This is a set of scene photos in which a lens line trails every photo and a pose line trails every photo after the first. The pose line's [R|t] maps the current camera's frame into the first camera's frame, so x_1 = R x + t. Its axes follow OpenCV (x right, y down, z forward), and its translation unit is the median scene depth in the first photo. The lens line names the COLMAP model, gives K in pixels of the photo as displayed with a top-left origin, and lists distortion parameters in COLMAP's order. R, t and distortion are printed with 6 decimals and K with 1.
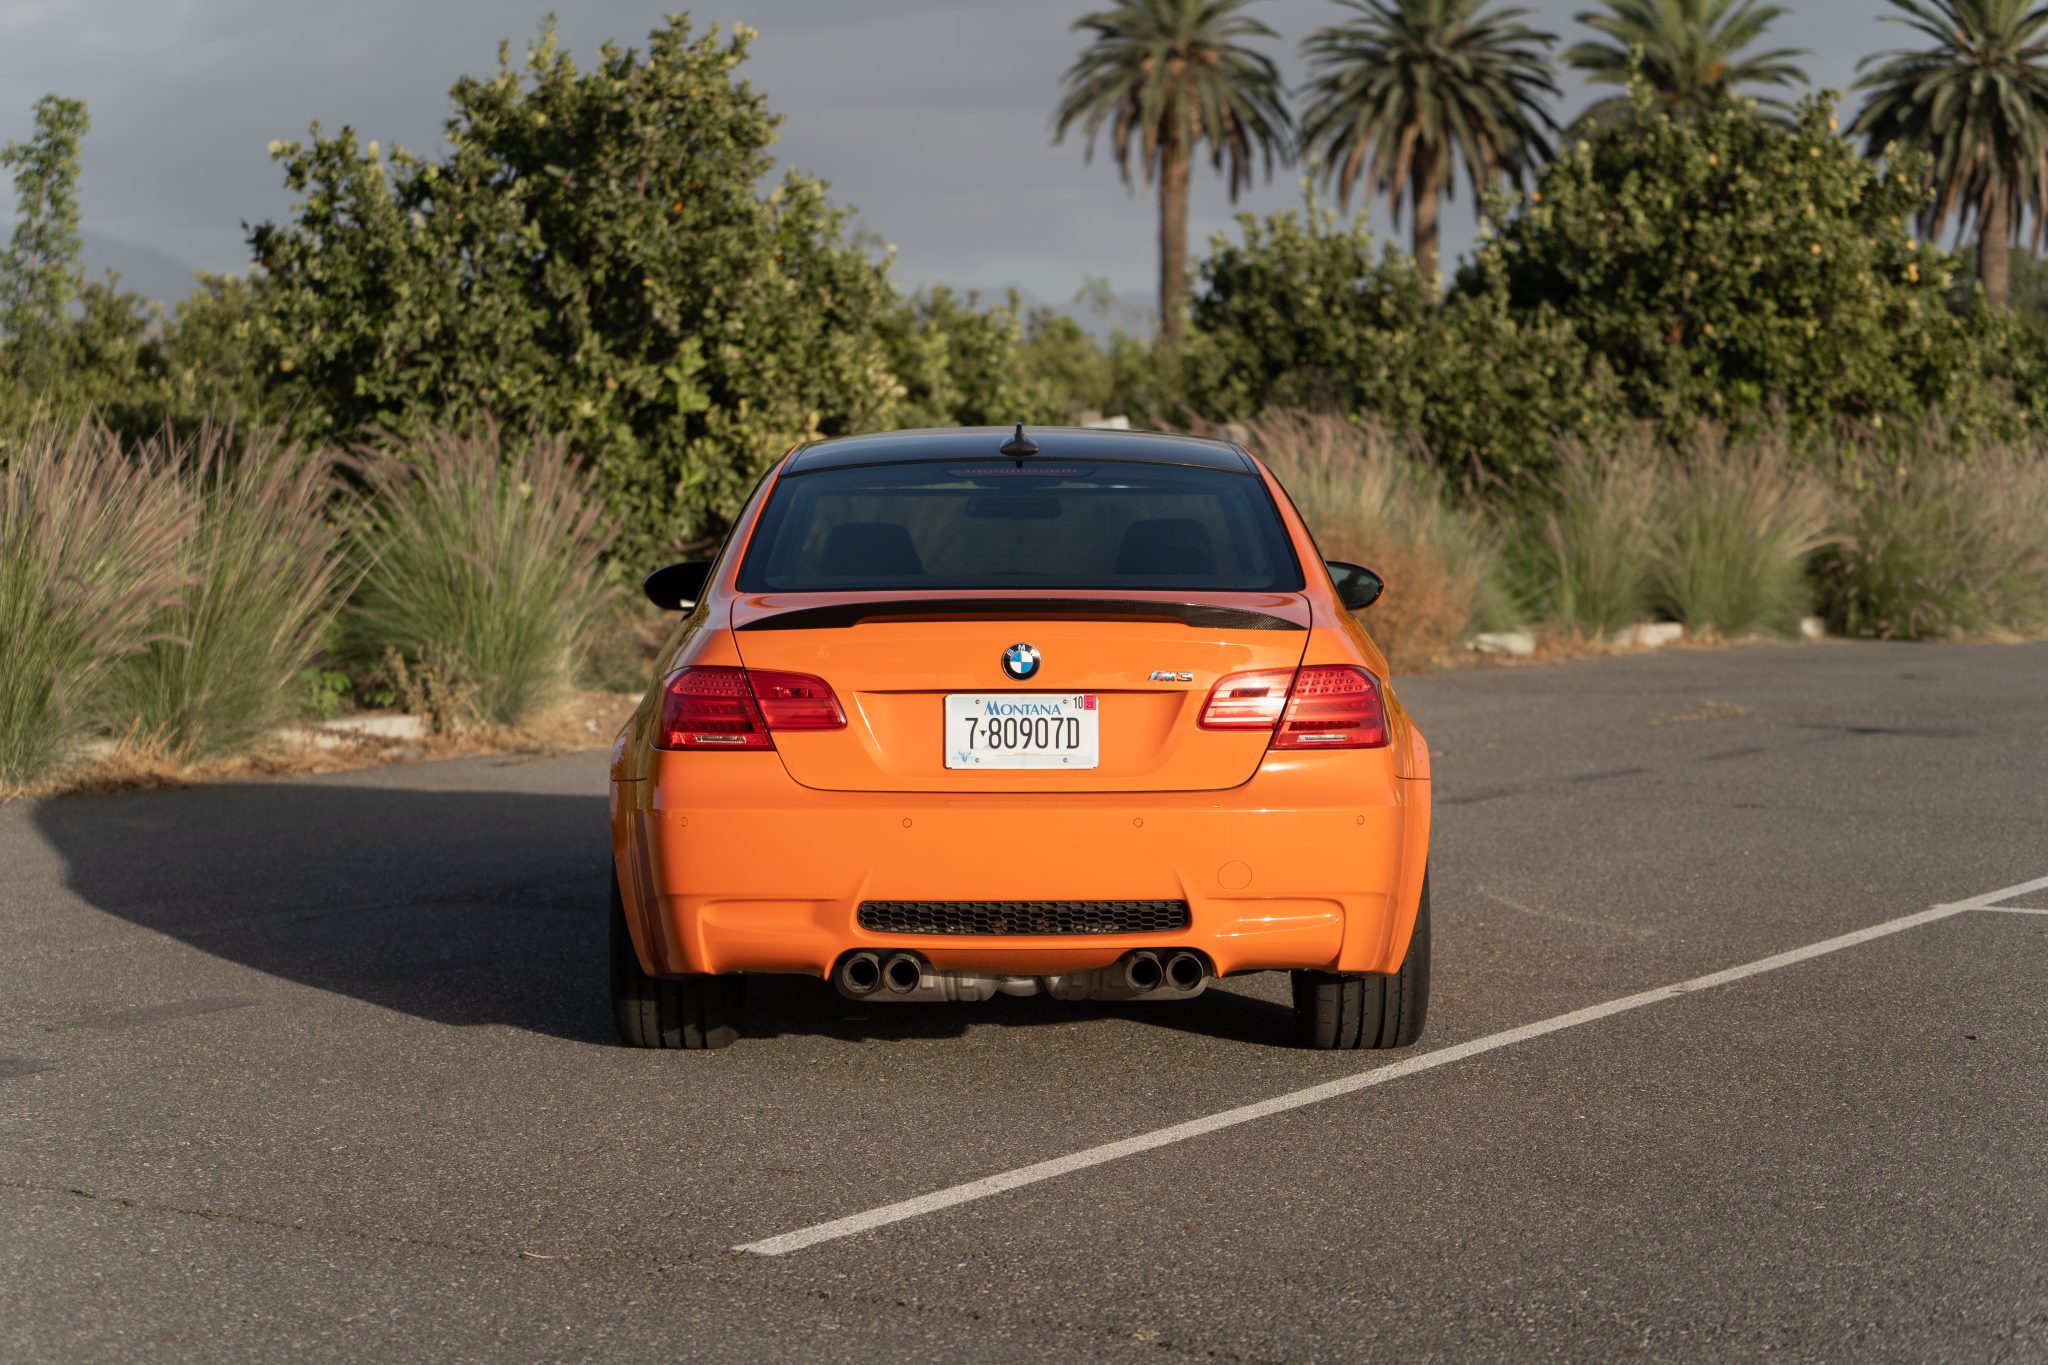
lens RADIAL K [[4249.1, 0, 1024.0], [0, 4249.1, 682.5], [0, 0, 1]] dist [-0.092474, -1.996621]
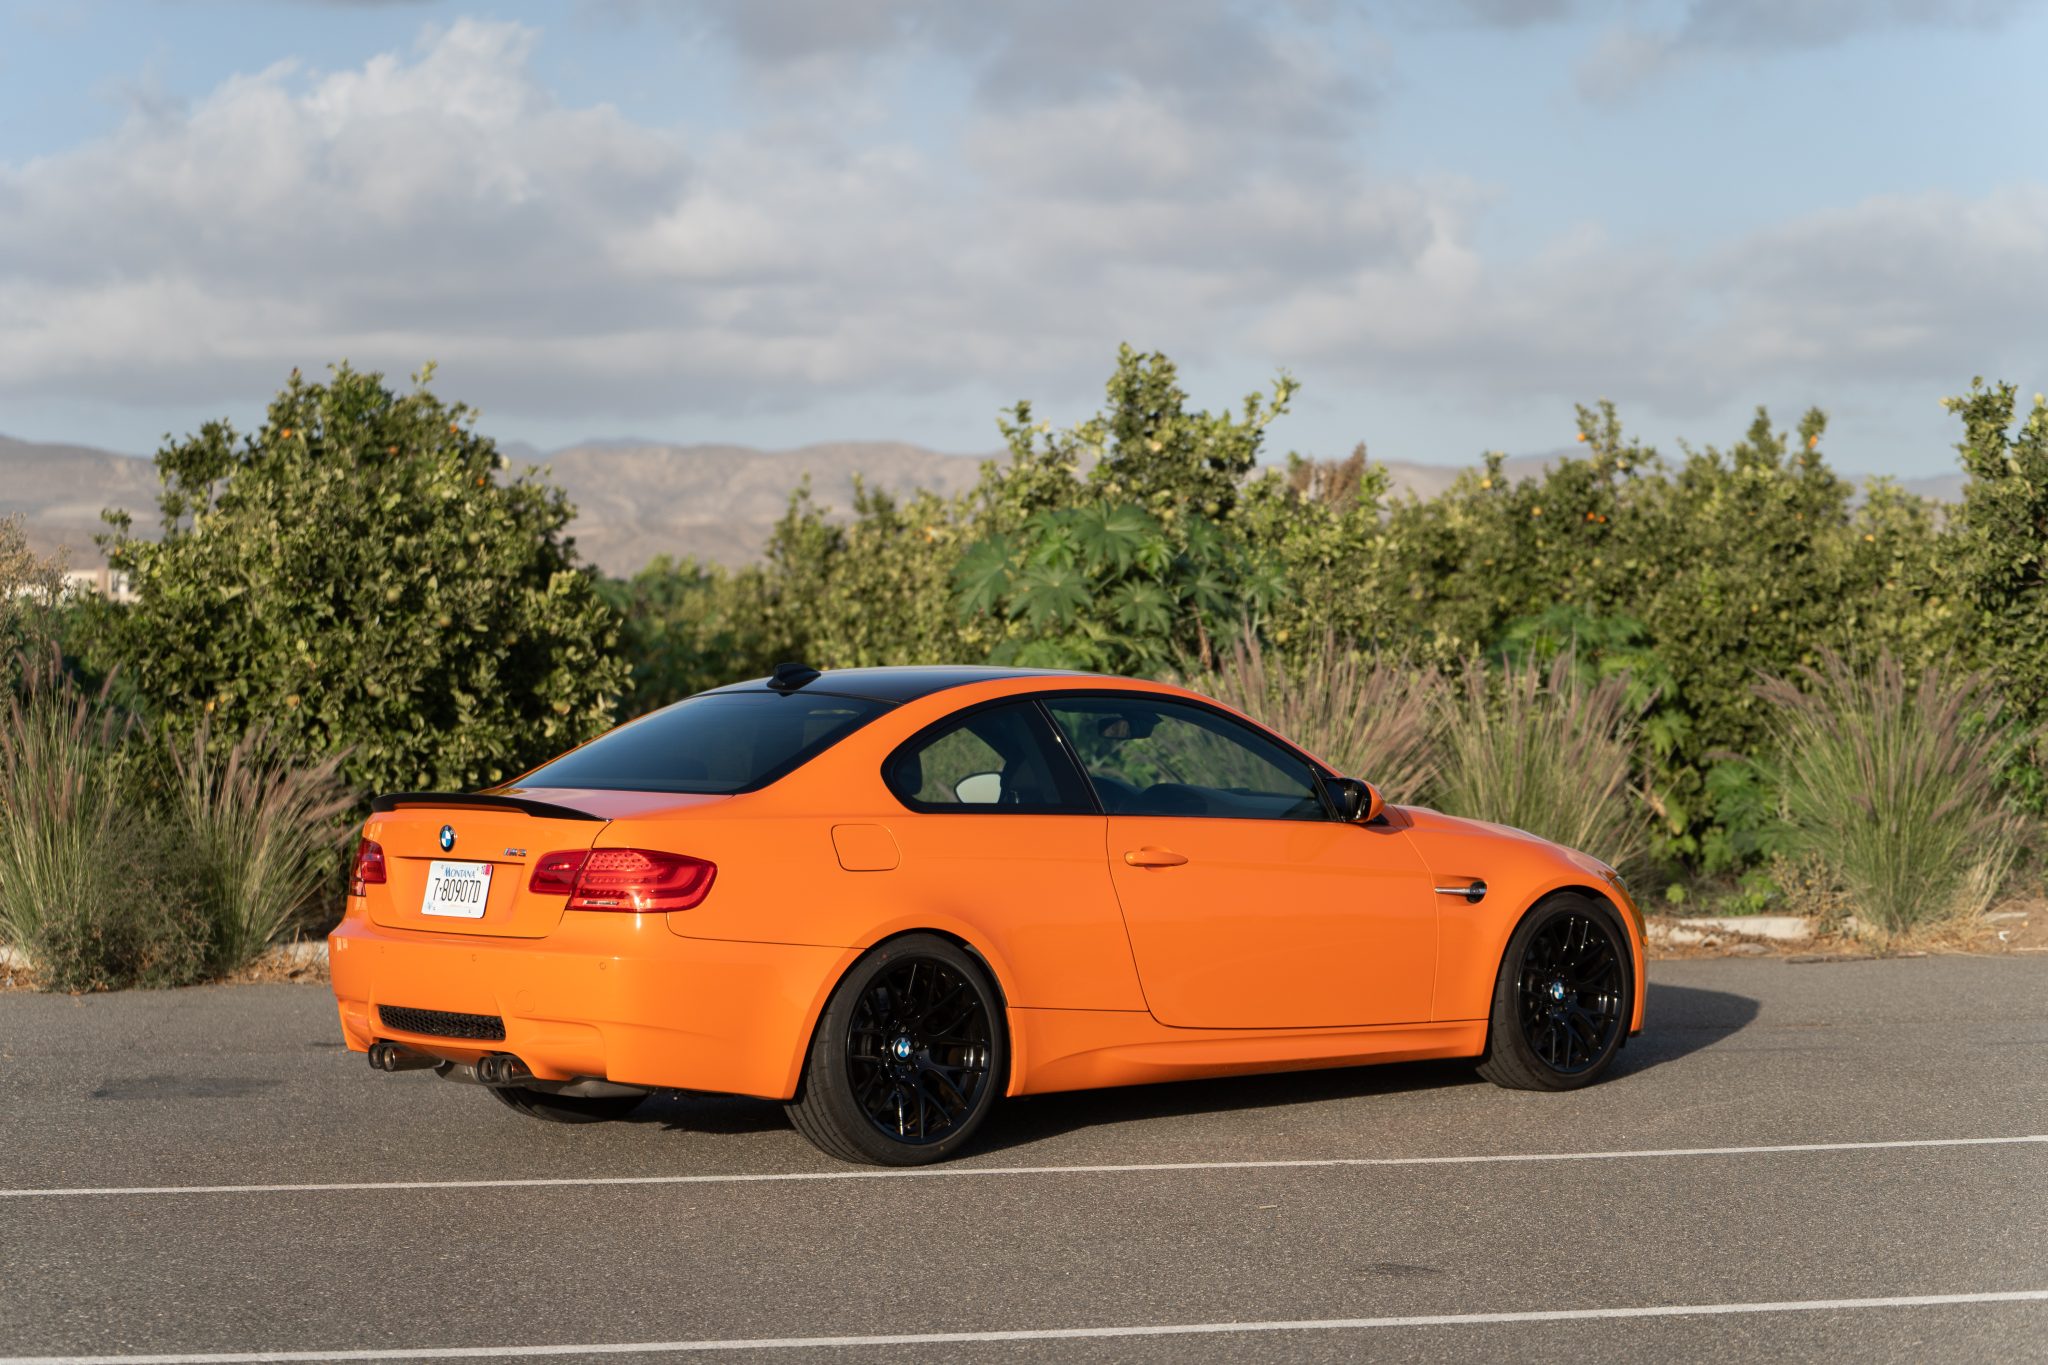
lens RADIAL K [[4288.9, 0, 1024.0], [0, 4288.9, 682.5], [0, 0, 1]] dist [-0.183991, 0.032859]
pose [[0.666980, -0.001298, -0.745075, 0.490854], [-0.038189, 0.998625, -0.035926, -0.005392], [0.744096, 0.052416, 0.666013, 0.089061]]
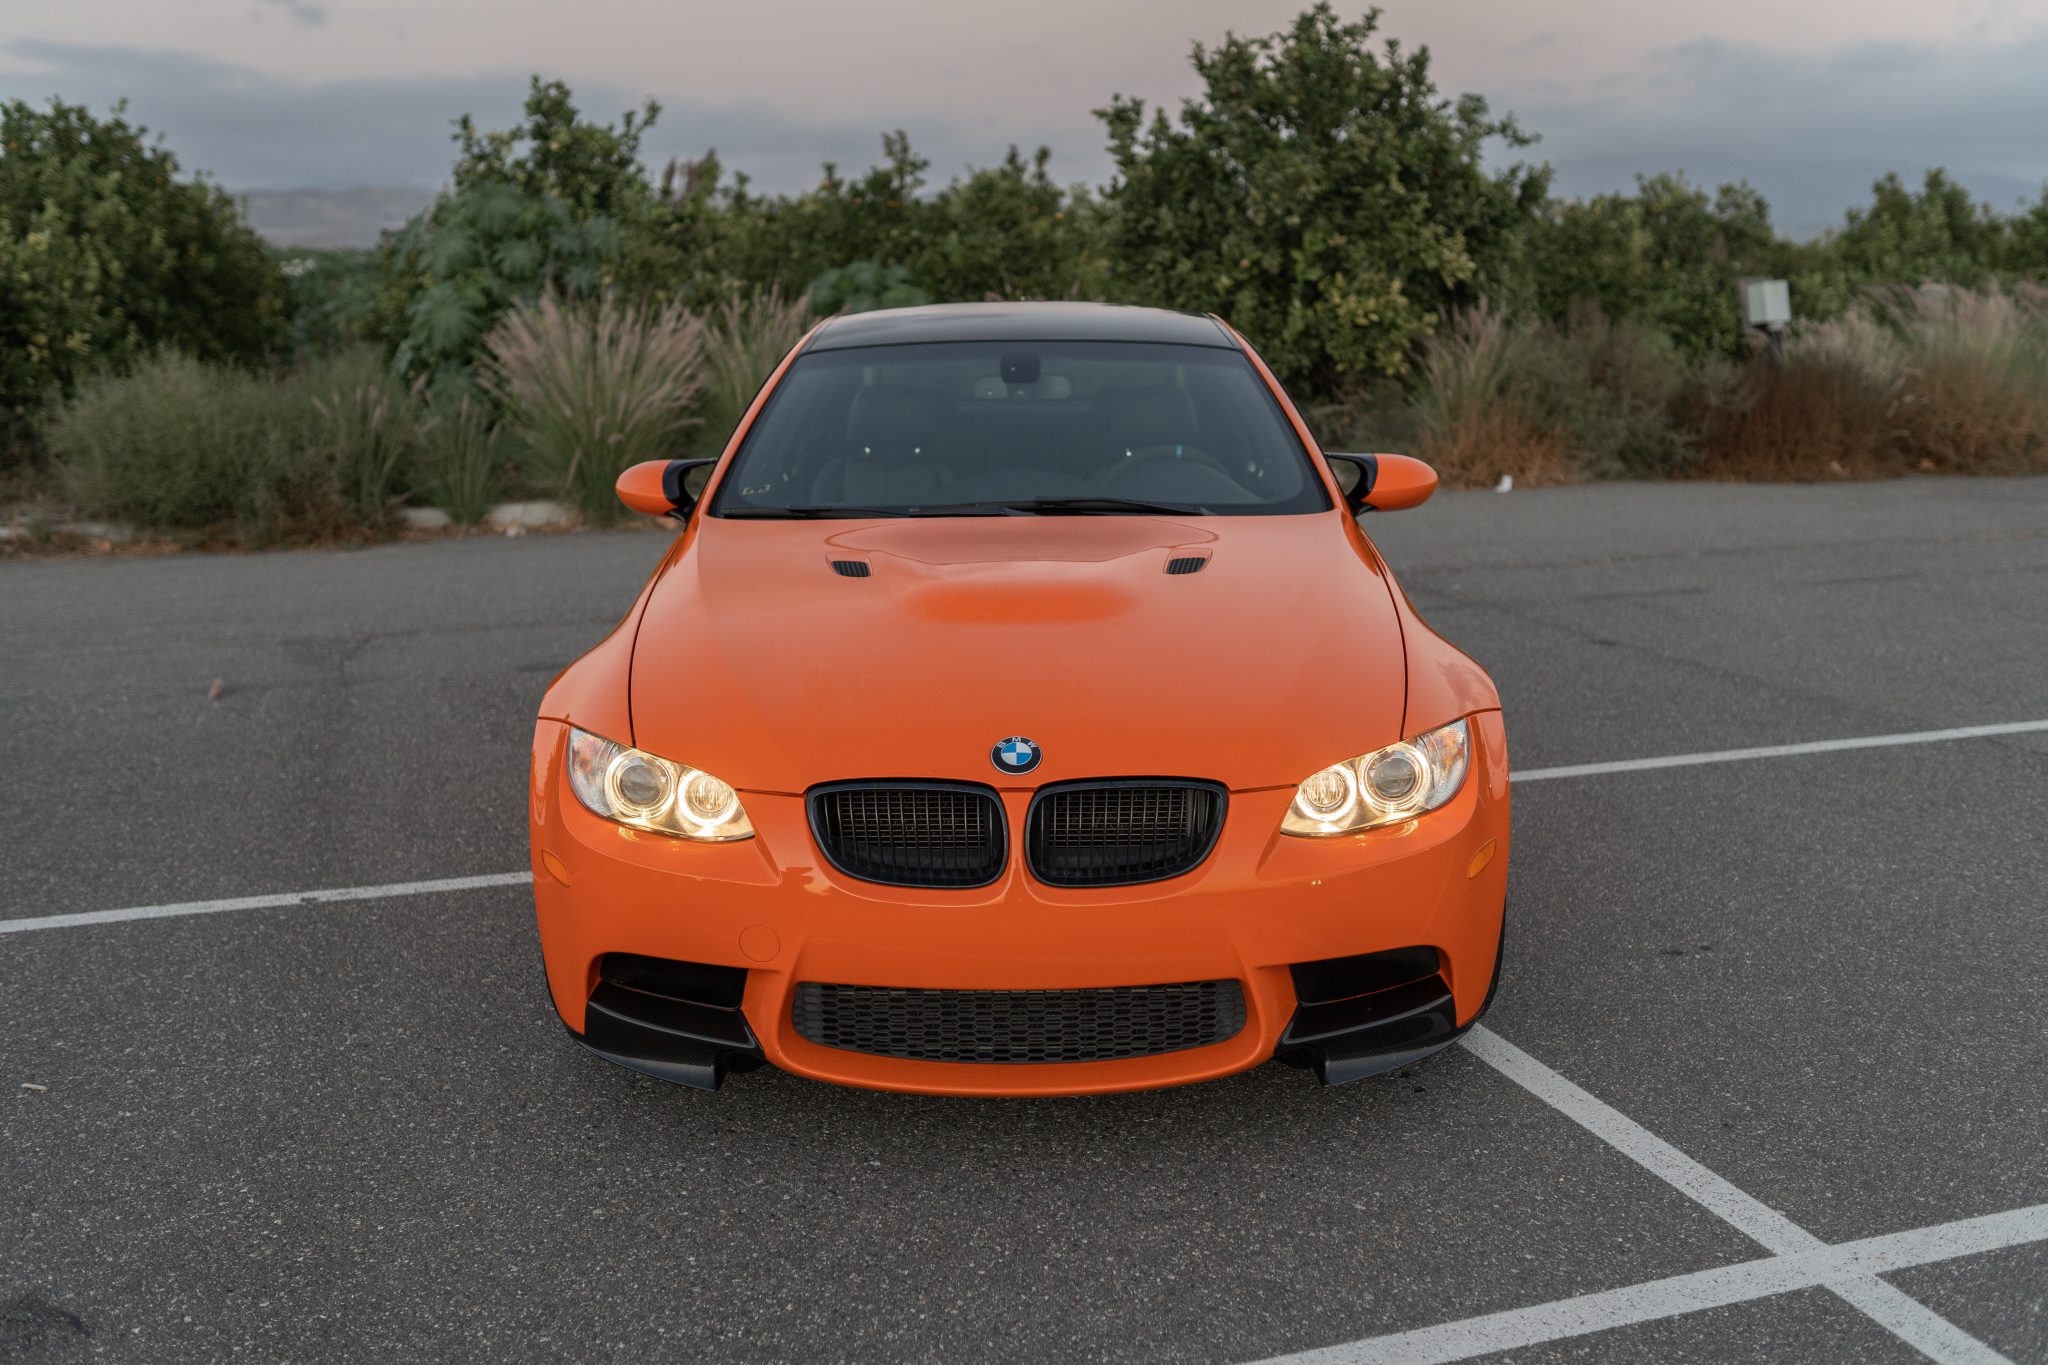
lens RADIAL K [[1999.9, 0, 1032.1], [0, 1999.9, 695.8], [0, 0, 1]] dist [-0.022808, 0.005202]
pose [[0.778465, 0.116162, -0.616846, 0.292313], [-0.026674, 0.987961, 0.152387, -0.024996], [0.627121, -0.102174, 0.772191, 0.390835]]
